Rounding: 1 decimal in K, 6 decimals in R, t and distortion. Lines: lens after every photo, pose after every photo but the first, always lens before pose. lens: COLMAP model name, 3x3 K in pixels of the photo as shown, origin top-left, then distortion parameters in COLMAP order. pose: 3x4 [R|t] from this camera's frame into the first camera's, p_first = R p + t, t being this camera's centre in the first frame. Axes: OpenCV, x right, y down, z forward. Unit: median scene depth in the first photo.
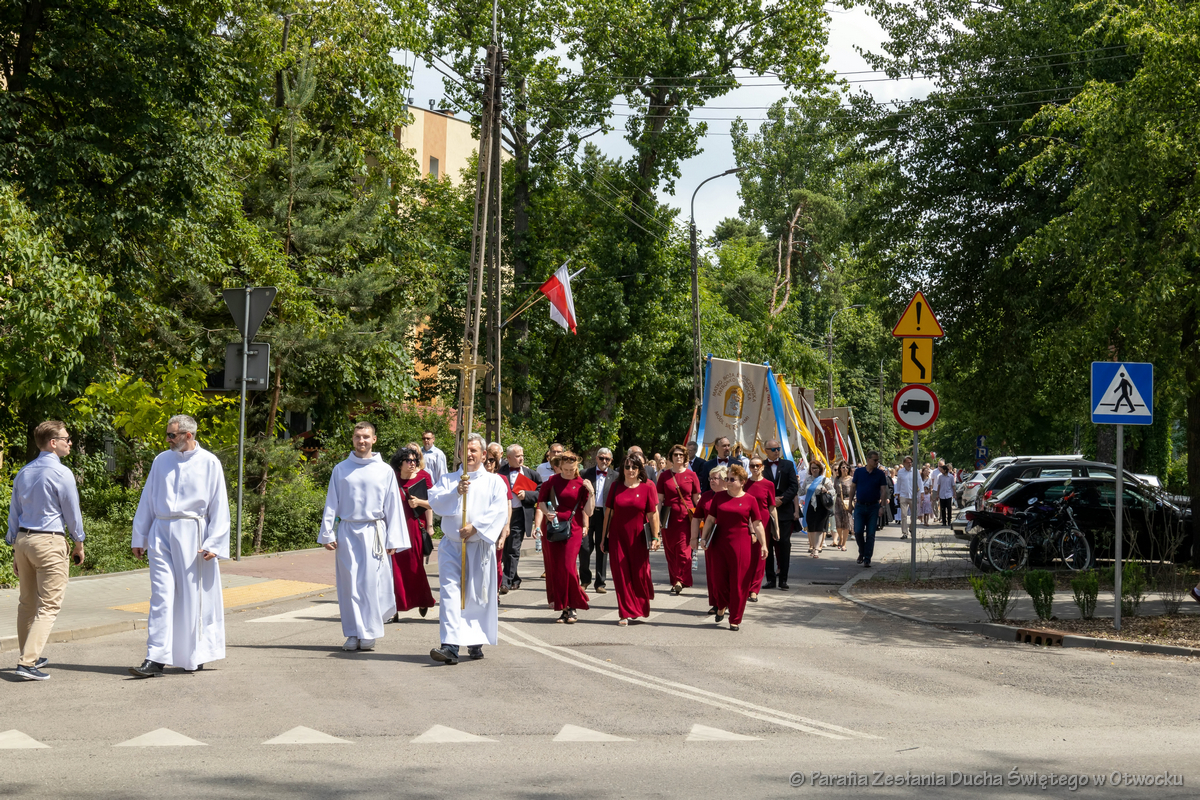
lens RADIAL K [[1665.4, 0, 600.0], [0, 1665.4, 400.0], [0, 0, 1]] dist [0.015303, 0.017712]
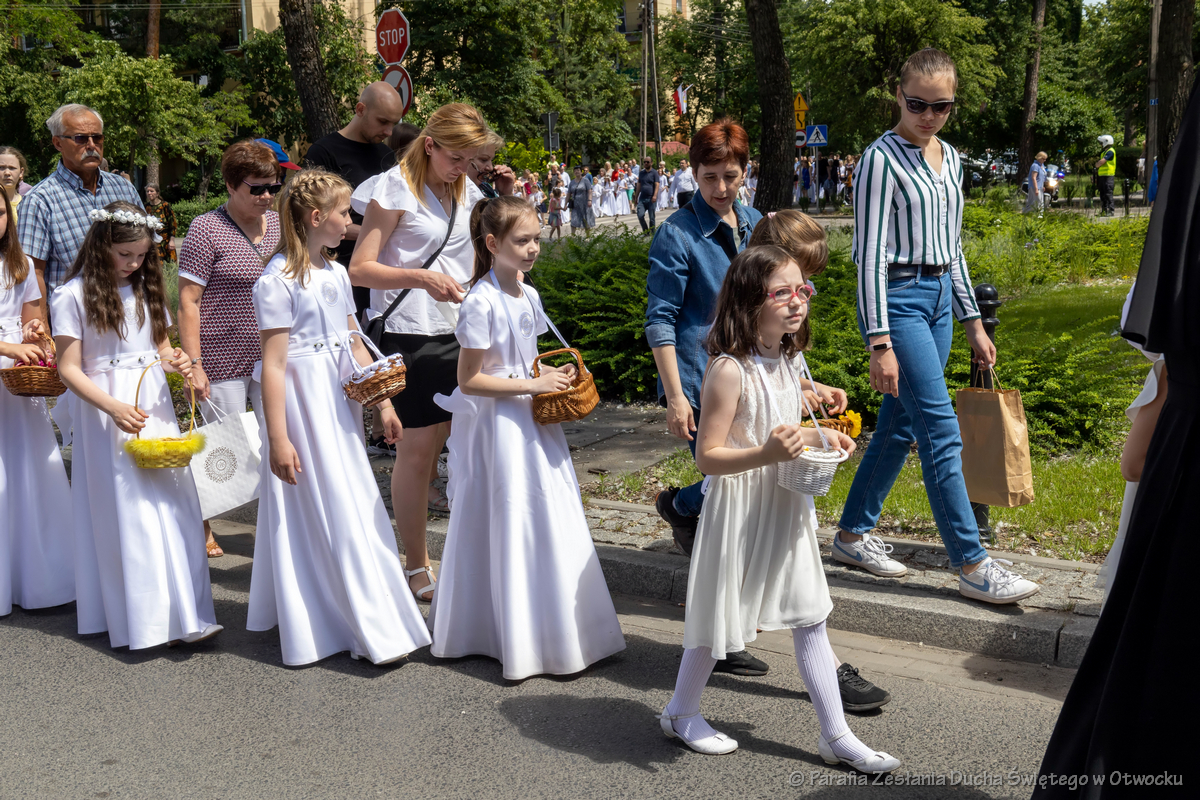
lens RADIAL K [[1443.8, 0, 600.0], [0, 1443.8, 400.0], [0, 0, 1]] dist [0.016571, -0.008344]
pose [[0.967558, -0.027736, -0.251121, 0.436099], [0.076994, 0.979046, 0.188521, -0.044866], [0.240630, -0.201740, 0.949420, -1.279645]]
